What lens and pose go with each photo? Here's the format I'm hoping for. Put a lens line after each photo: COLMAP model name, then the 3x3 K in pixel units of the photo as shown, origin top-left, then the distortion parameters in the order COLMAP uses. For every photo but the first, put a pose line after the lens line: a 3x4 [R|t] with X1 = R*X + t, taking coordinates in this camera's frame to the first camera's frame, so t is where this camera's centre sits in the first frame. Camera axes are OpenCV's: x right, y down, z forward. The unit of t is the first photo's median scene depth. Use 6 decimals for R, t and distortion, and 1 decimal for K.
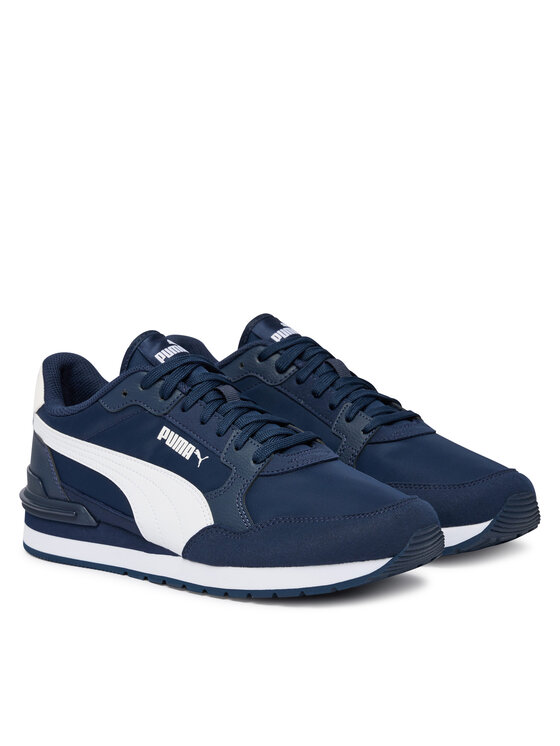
lens RADIAL K [[2177.3, 0, 281.1], [0, 2177.3, 372.7], [0, 0, 1]] dist [-1.333172, 0.000000]
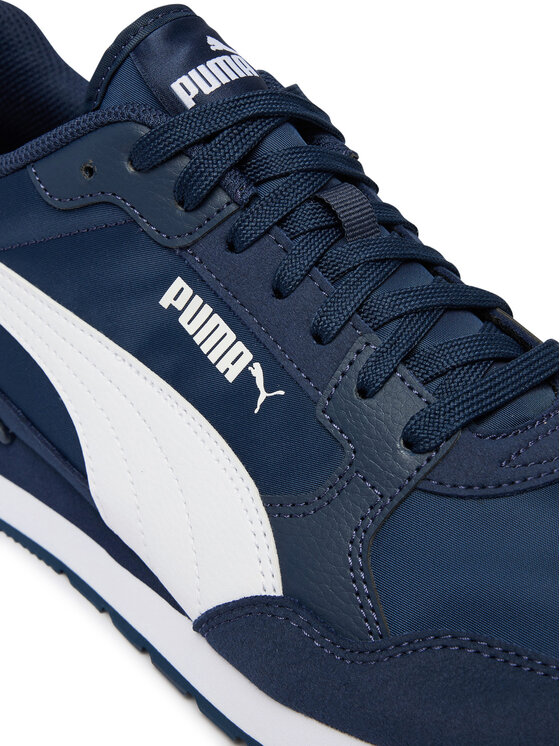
lens RADIAL K [[1401.2, 0, 278.2], [0, 1401.2, 373.8], [0, 0, 1]] dist [-0.154522, 0.000000]
pose [[0.994180, 0.105241, 0.023012, -0.040052], [-0.106333, 0.924398, 0.366309, -0.054232], [0.017278, -0.366624, 0.930209, 0.757734]]
